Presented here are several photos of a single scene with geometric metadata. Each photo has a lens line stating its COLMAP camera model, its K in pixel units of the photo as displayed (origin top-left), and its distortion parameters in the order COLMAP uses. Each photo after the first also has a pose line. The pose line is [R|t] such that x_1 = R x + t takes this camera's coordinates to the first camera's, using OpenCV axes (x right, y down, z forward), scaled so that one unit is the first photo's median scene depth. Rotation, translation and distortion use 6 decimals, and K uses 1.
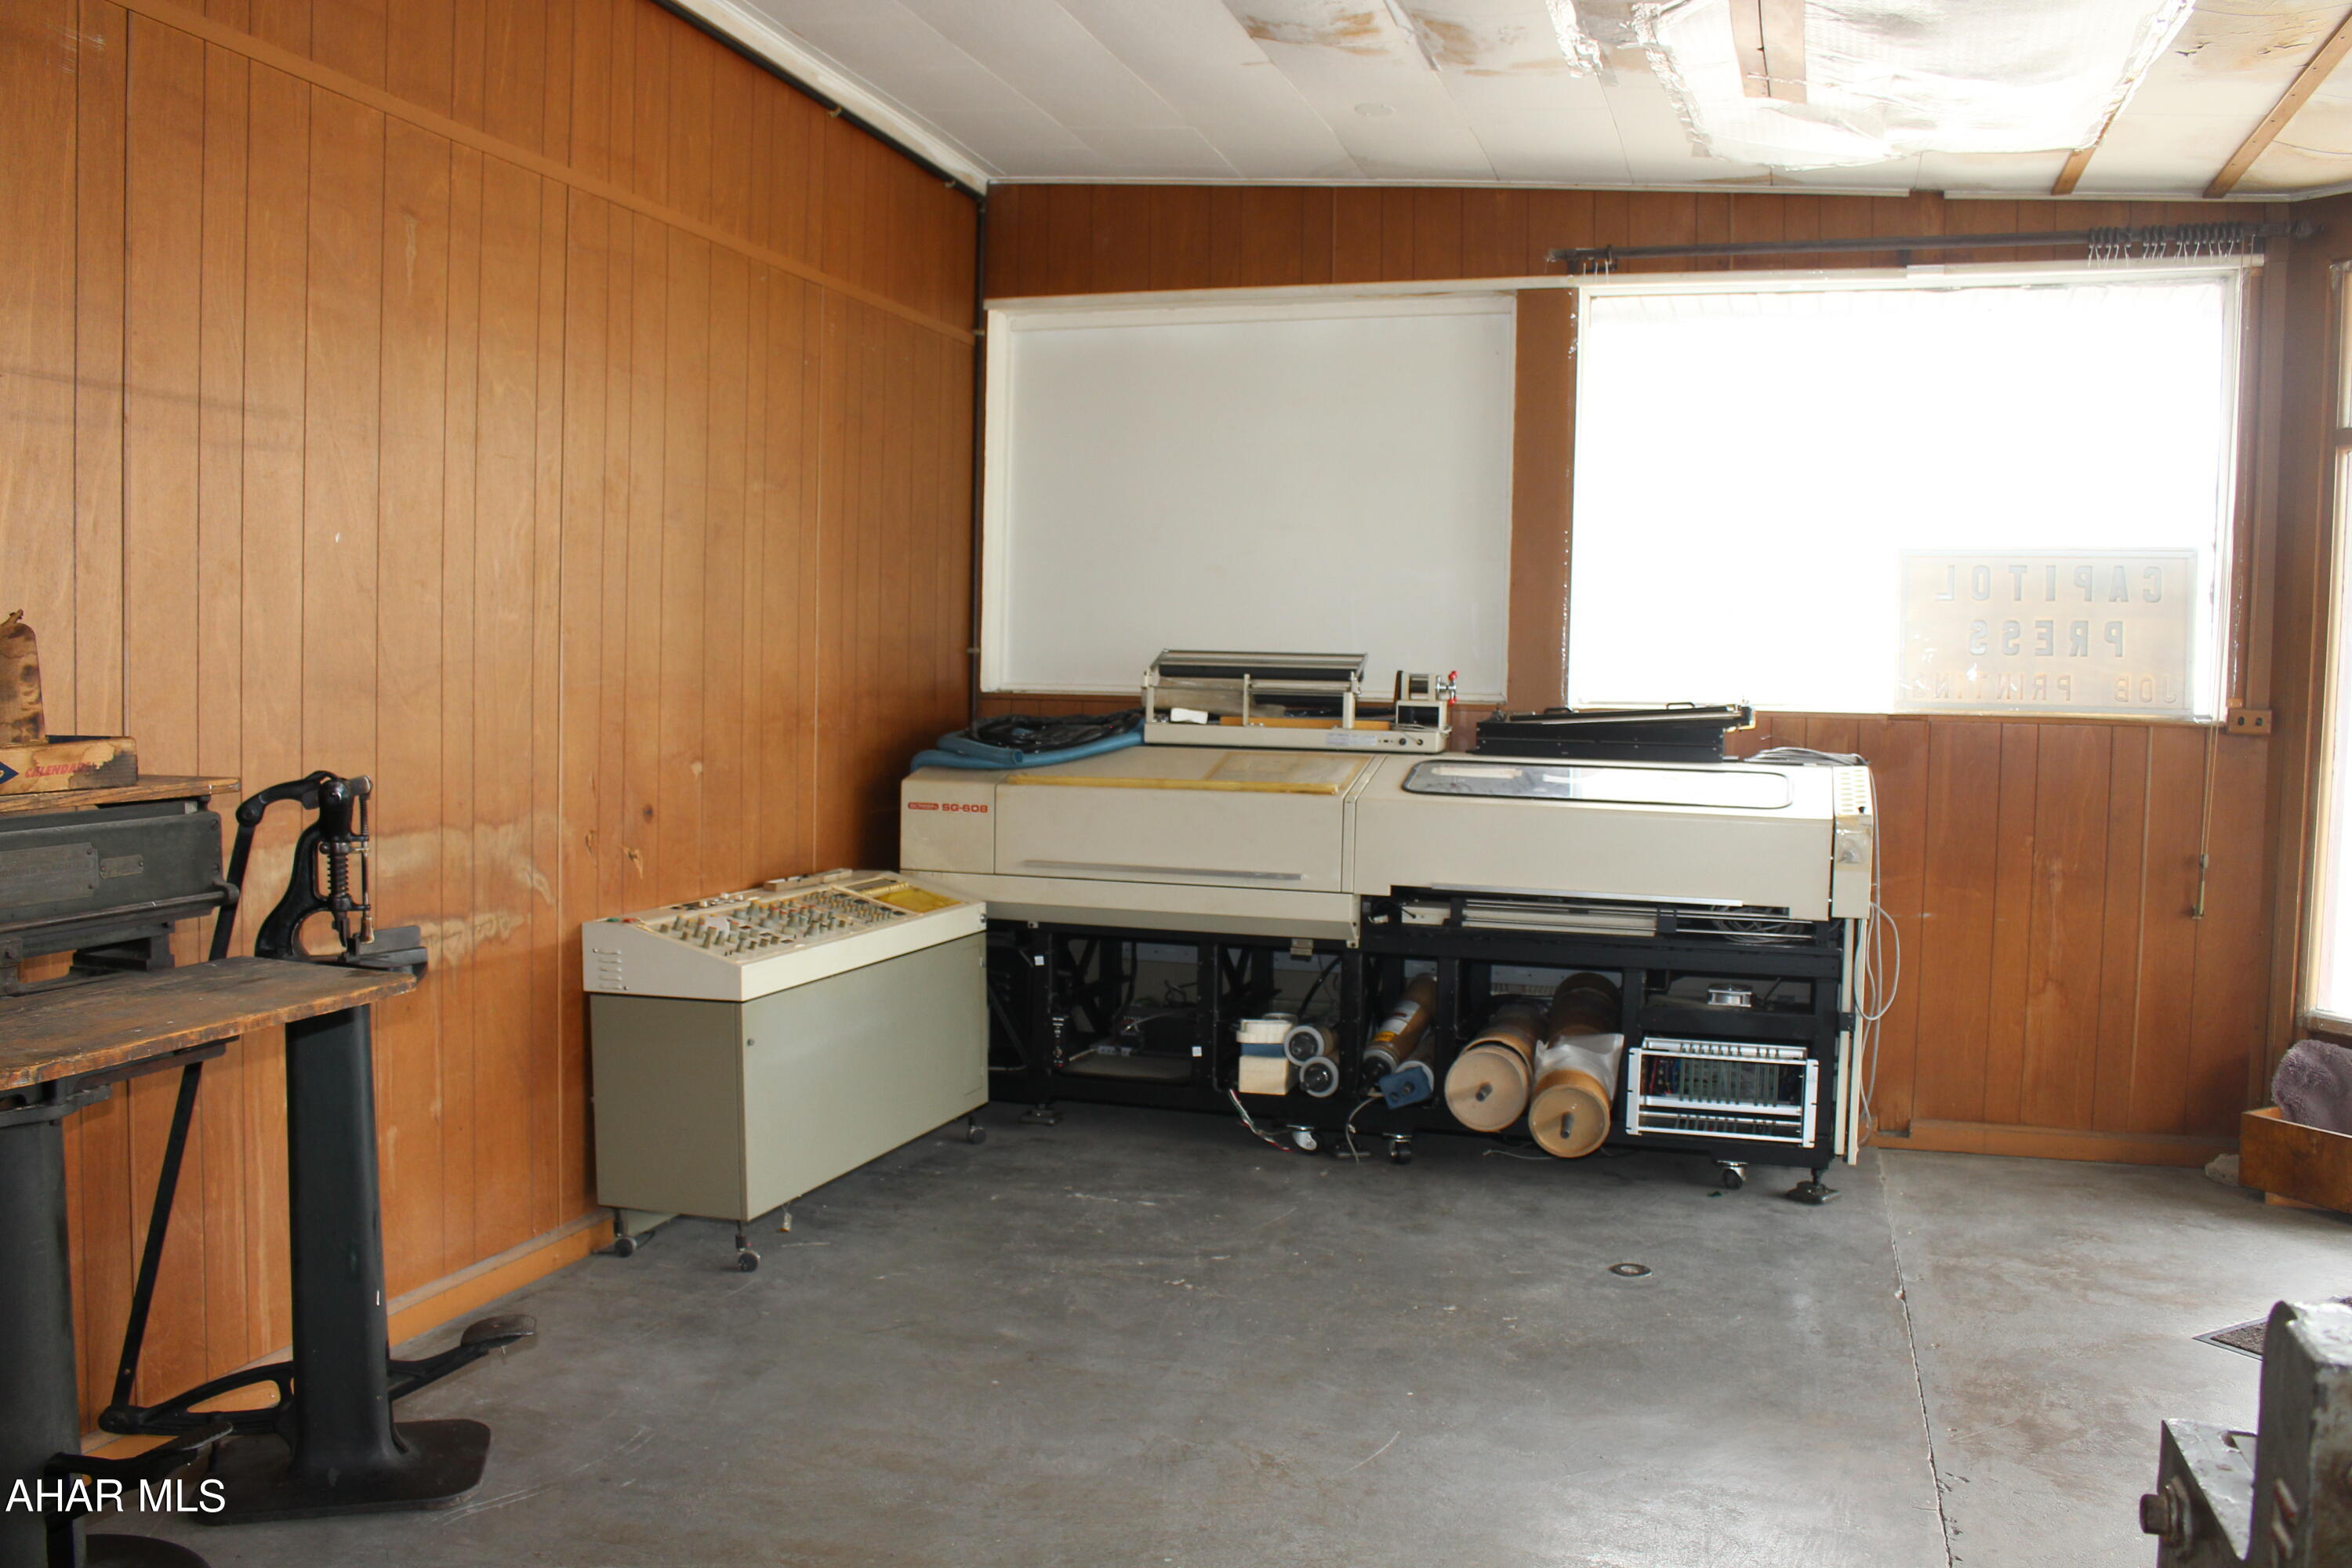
lens RADIAL K [[1957.6, 0, 1176.0], [0, 1957.6, 784.0], [0, 0, 1]] dist [-0.127325, 0.113019]
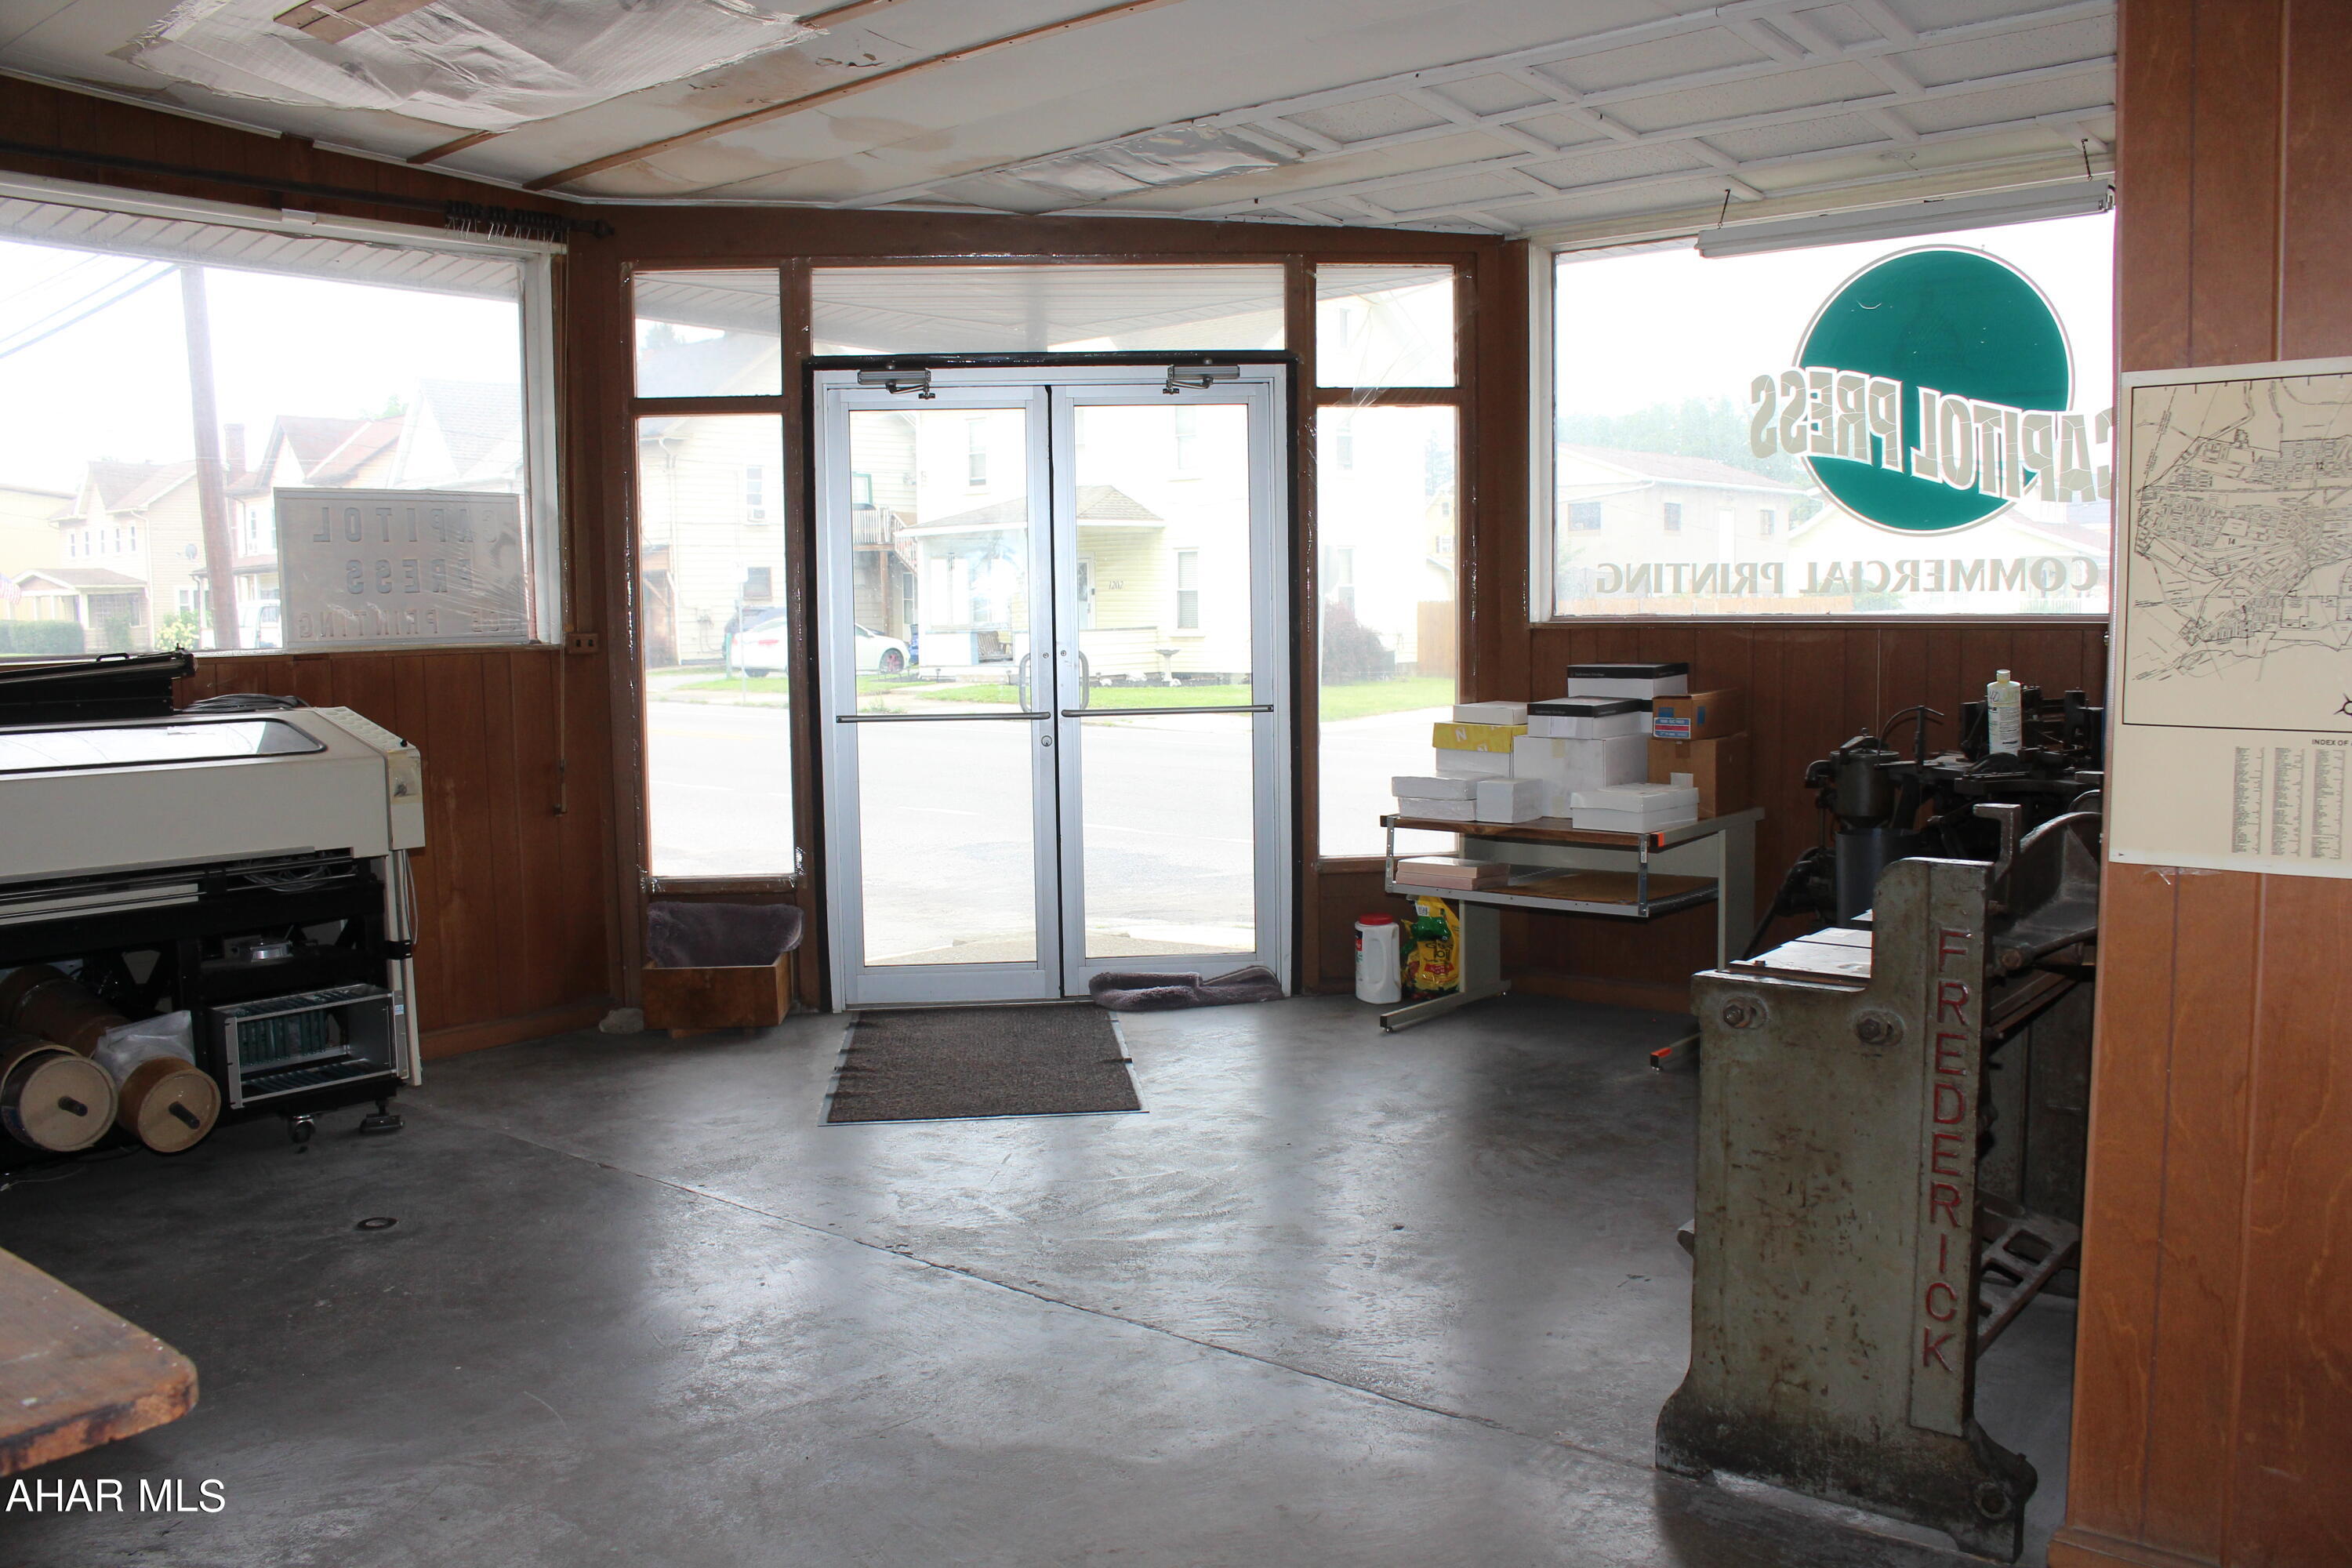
lens RADIAL K [[1957.6, 0, 1176.0], [0, 1957.6, 784.0], [0, 0, 1]] dist [-0.127325, 0.113019]
pose [[0.400496, -0.107624, 0.909956, -0.398985], [0.078259, 0.993467, 0.083057, -0.017800], [-0.912950, 0.037948, 0.406303, 0.189621]]
